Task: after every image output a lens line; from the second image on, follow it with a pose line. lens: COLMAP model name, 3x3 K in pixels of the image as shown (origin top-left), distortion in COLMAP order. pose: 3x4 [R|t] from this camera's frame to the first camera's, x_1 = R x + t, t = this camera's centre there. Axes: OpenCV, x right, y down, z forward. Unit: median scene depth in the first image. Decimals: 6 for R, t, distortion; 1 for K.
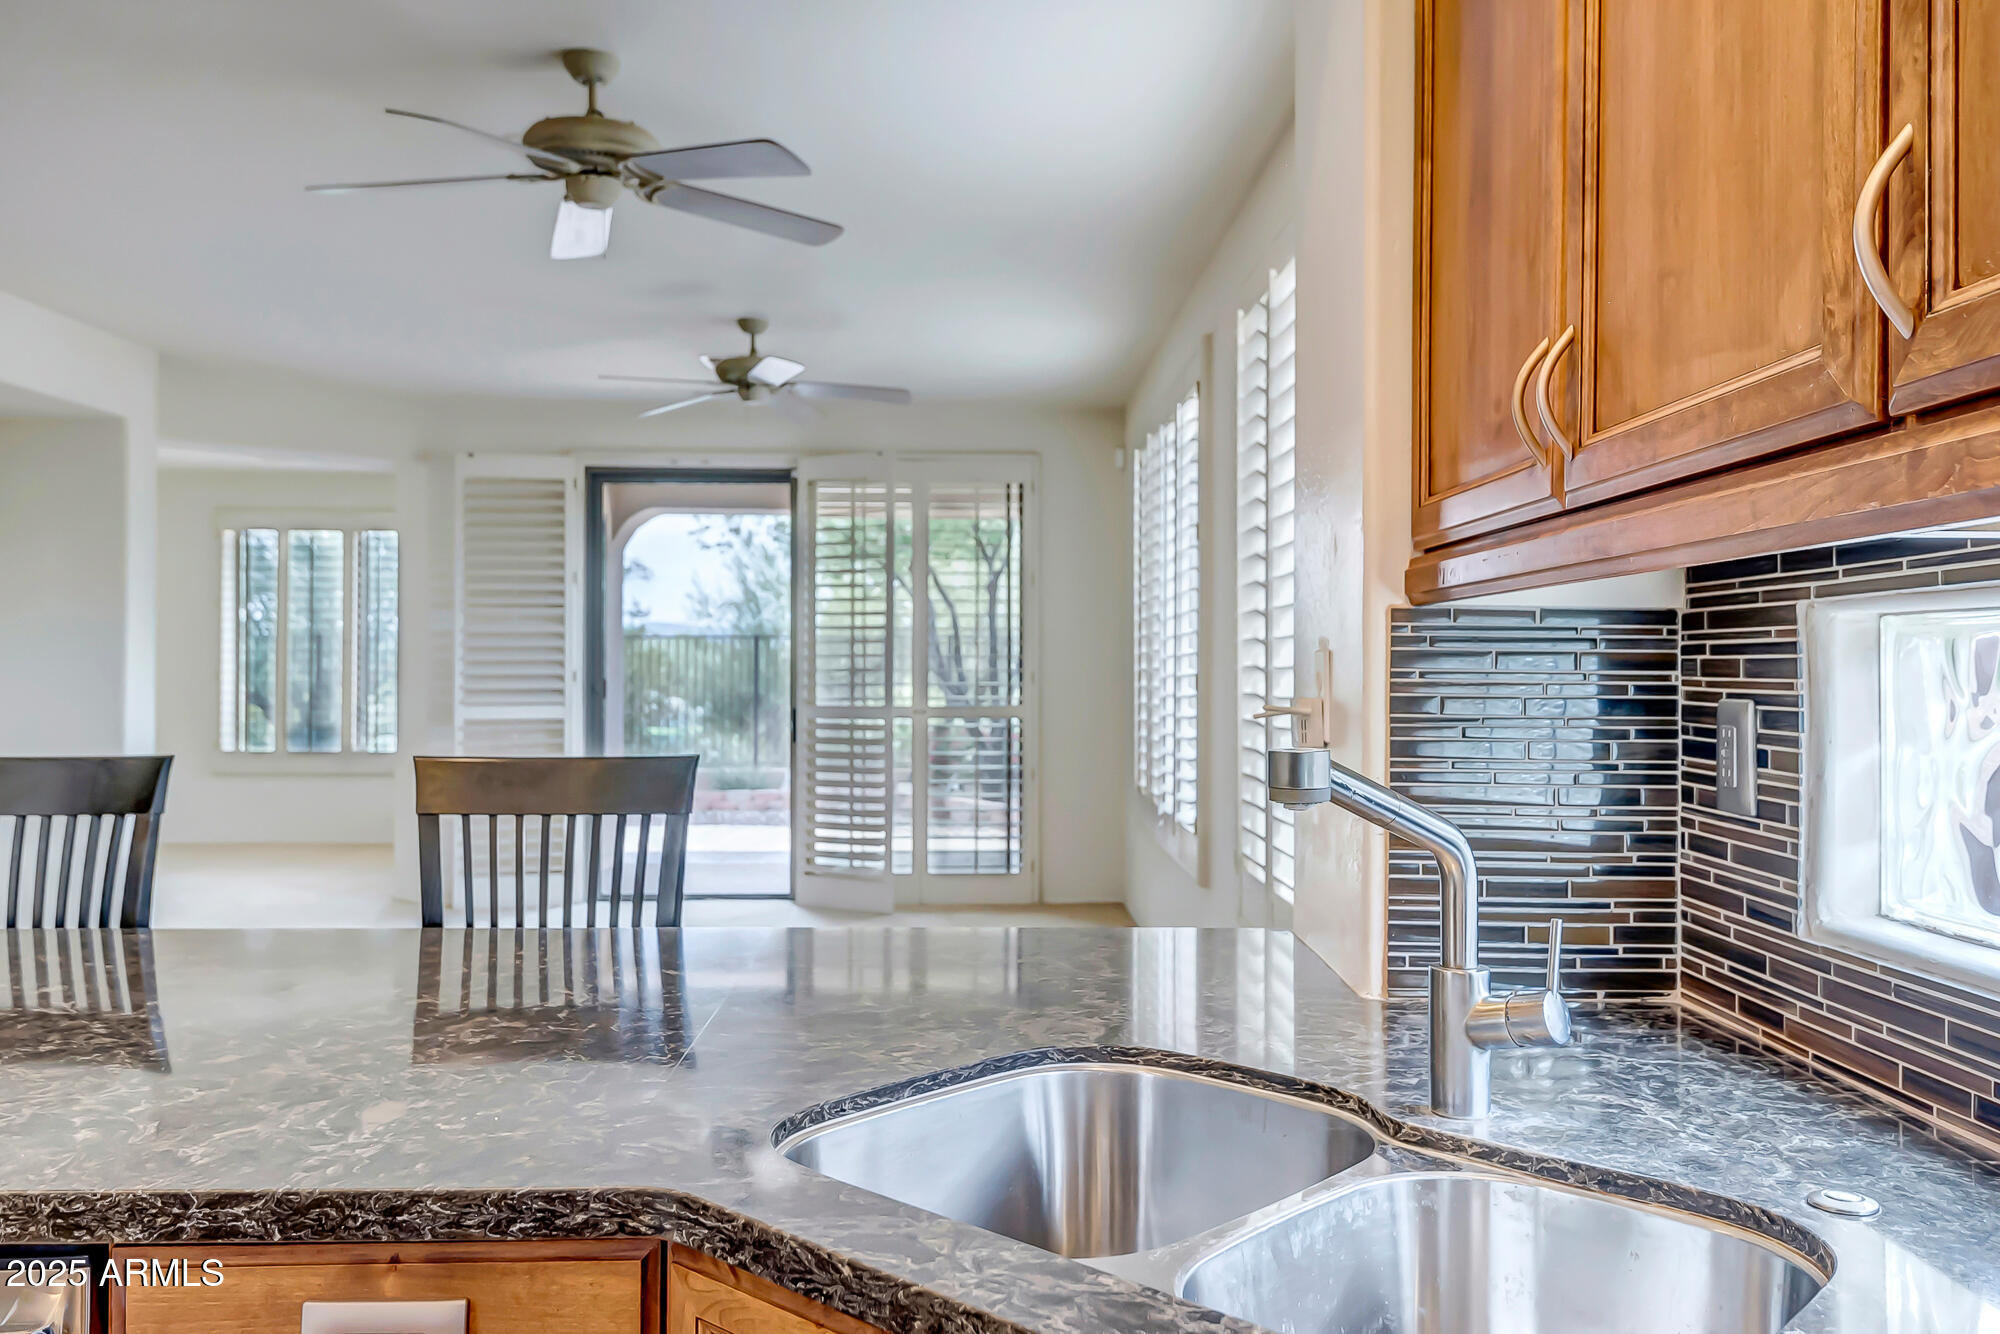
lens RADIAL K [[1551.9, 0, 991.2], [0, 1551.9, 659.3], [0, 0, 1]] dist [0.024684, 0.001326]
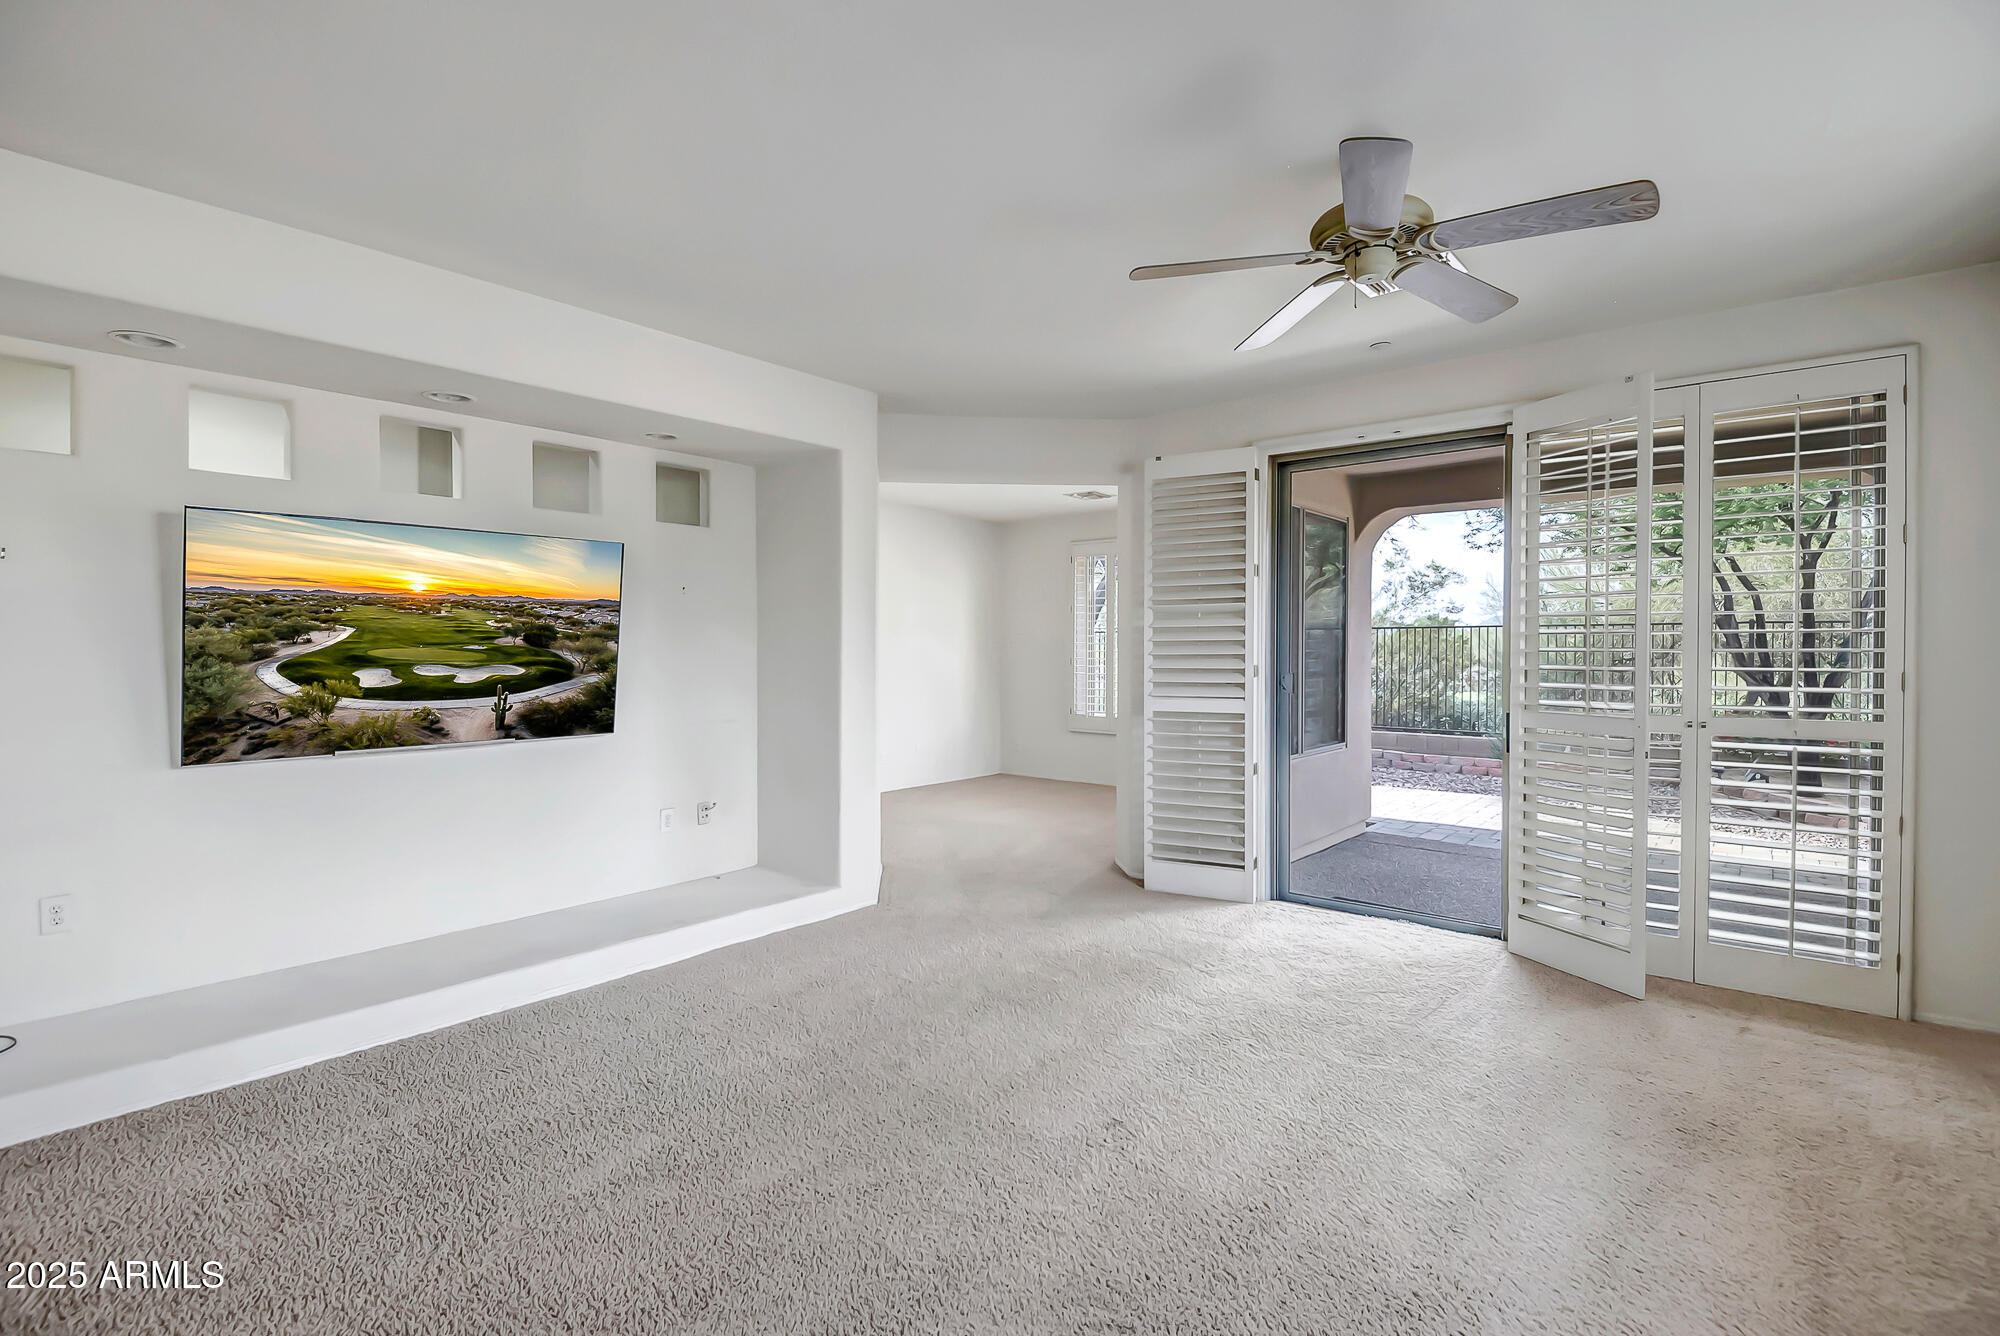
lens RADIAL K [[928.1, 0, 989.5], [0, 928.1, 658.4], [0, 0, 1]] dist [0.011460, -0.013672]
pose [[0.755316, 0.007400, -0.655319, -0.014098], [0.003714, 0.999872, 0.015572, -0.008986], [0.655351, -0.014195, 0.755191, 0.607188]]
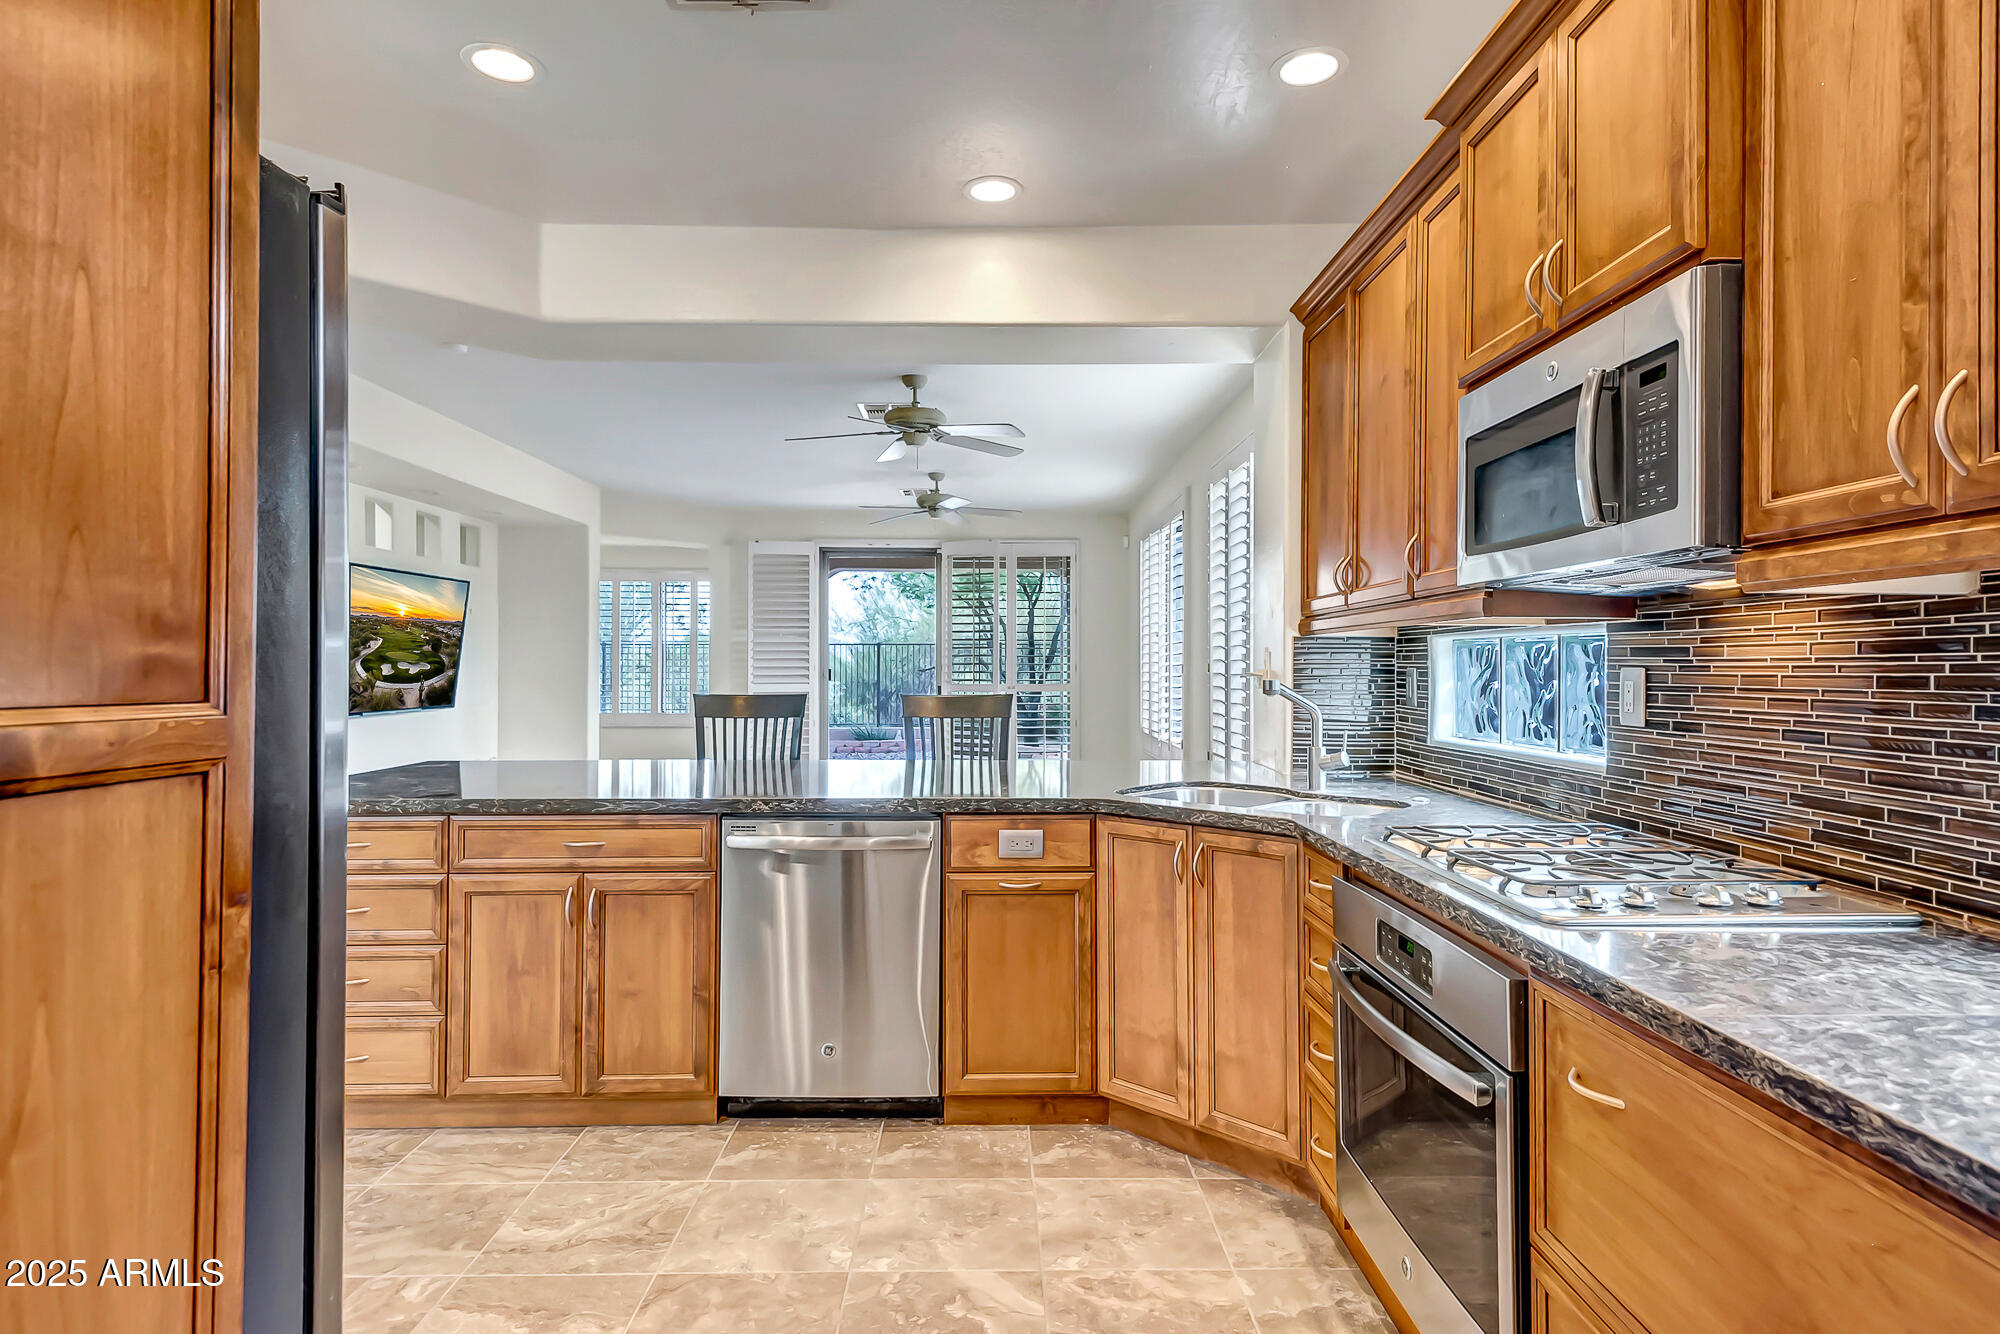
lens RADIAL K [[1074.5, 0, 990.1], [0, 1074.5, 660.5], [0, 0, 1]] dist [0.040002, -0.004599]
pose [[0.999966, -0.002312, -0.007965, -0.082747], [0.002328, 0.999995, 0.002040, 0.001502], [0.007960, -0.002058, 0.999966, -0.286046]]
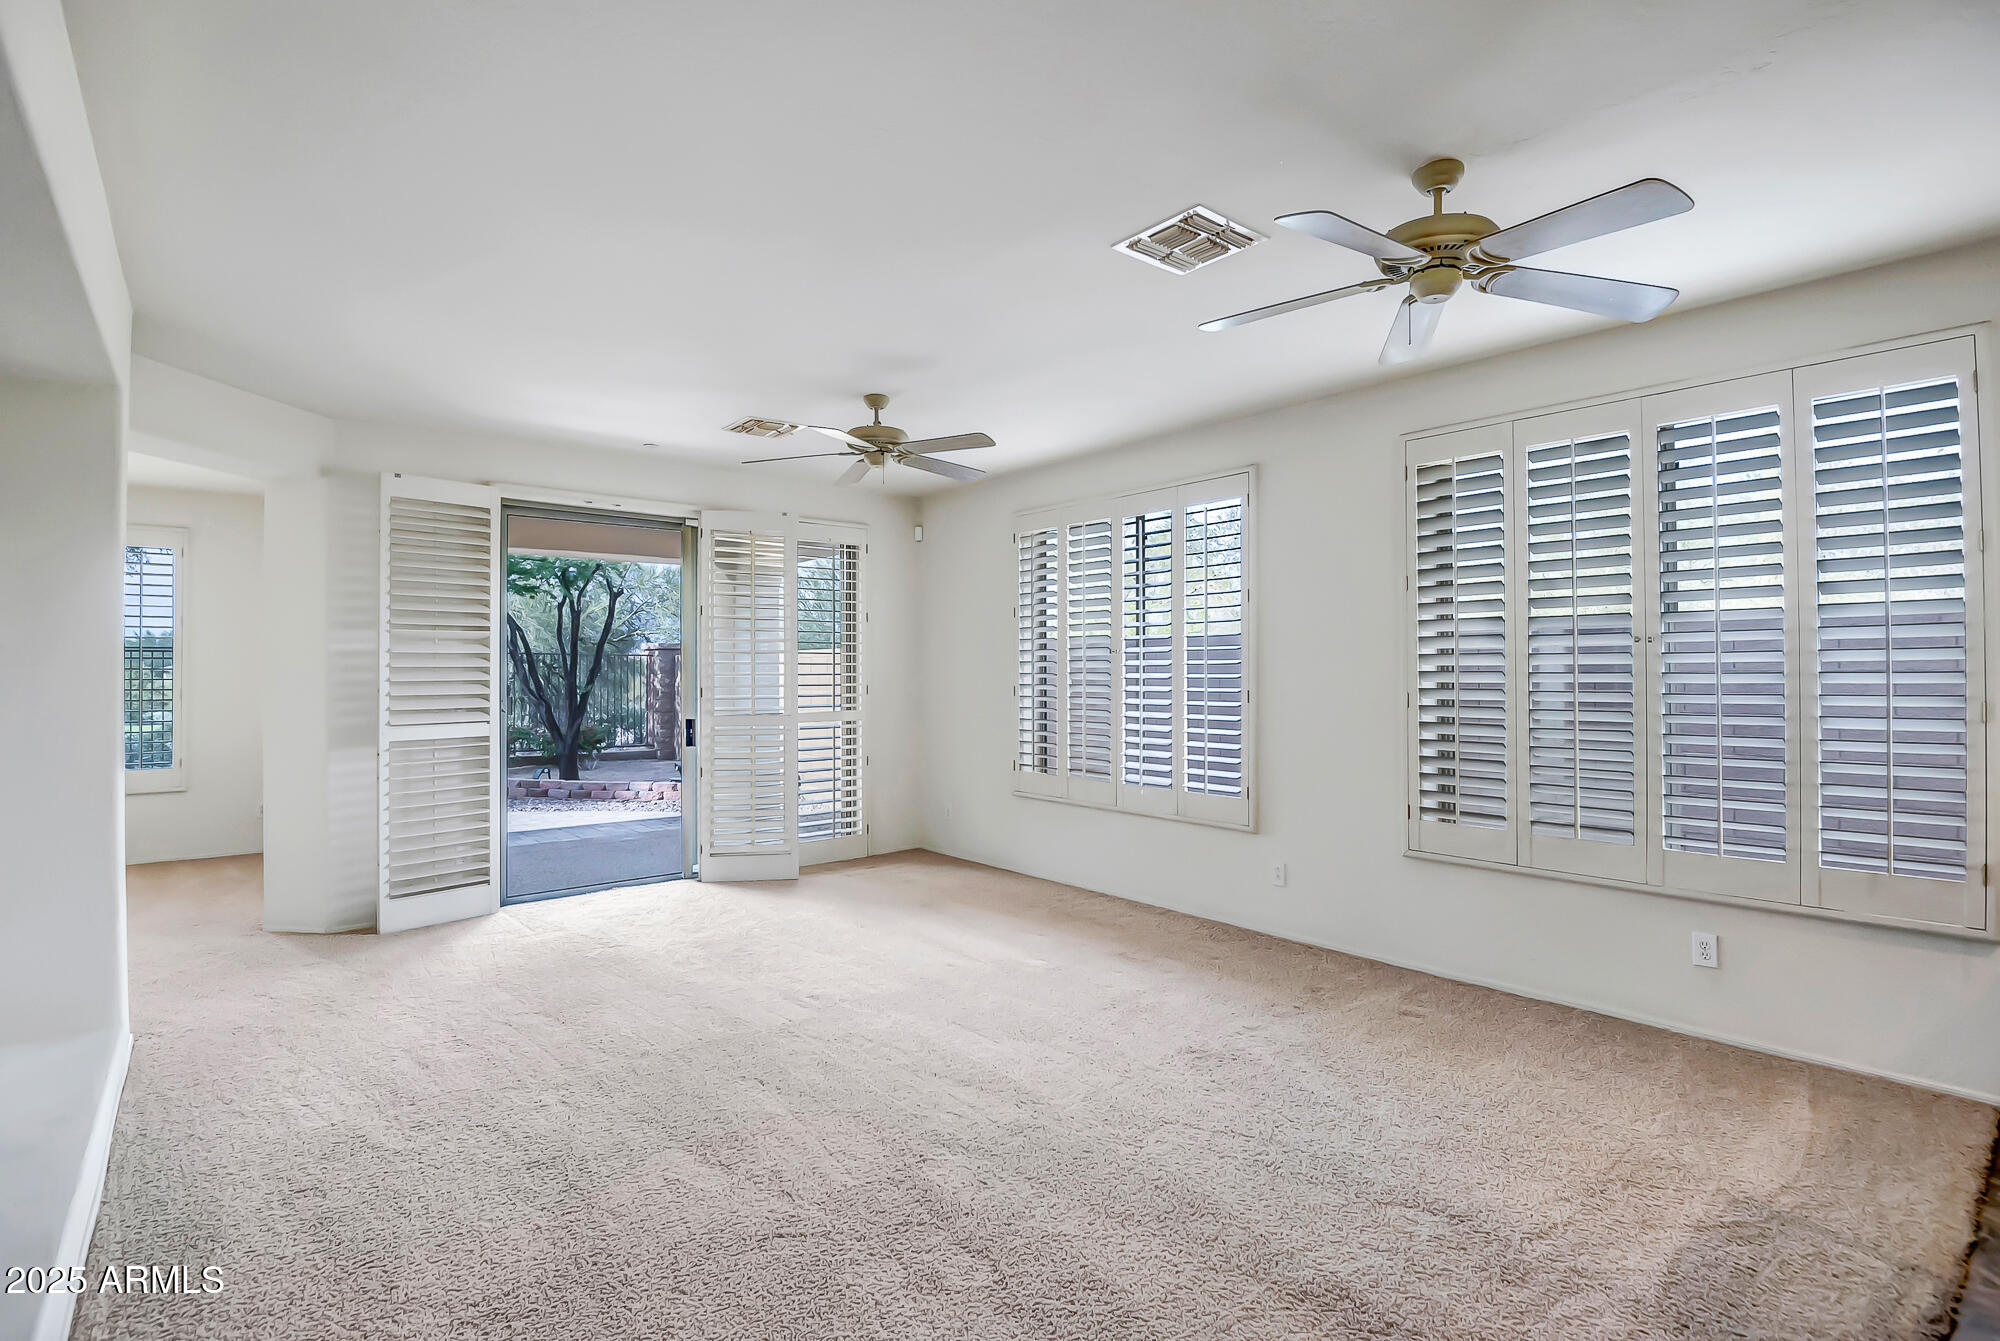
lens RADIAL K [[953.0, 0, 1009.0], [0, 953.0, 666.9], [0, 0, 1]] dist [-0.031351, -0.000162]
pose [[0.774602, 0.001094, 0.632449, -0.551195], [-0.001999, 0.999998, 0.000719, -0.012803], [-0.632446, -0.001821, 0.774602, 0.385241]]
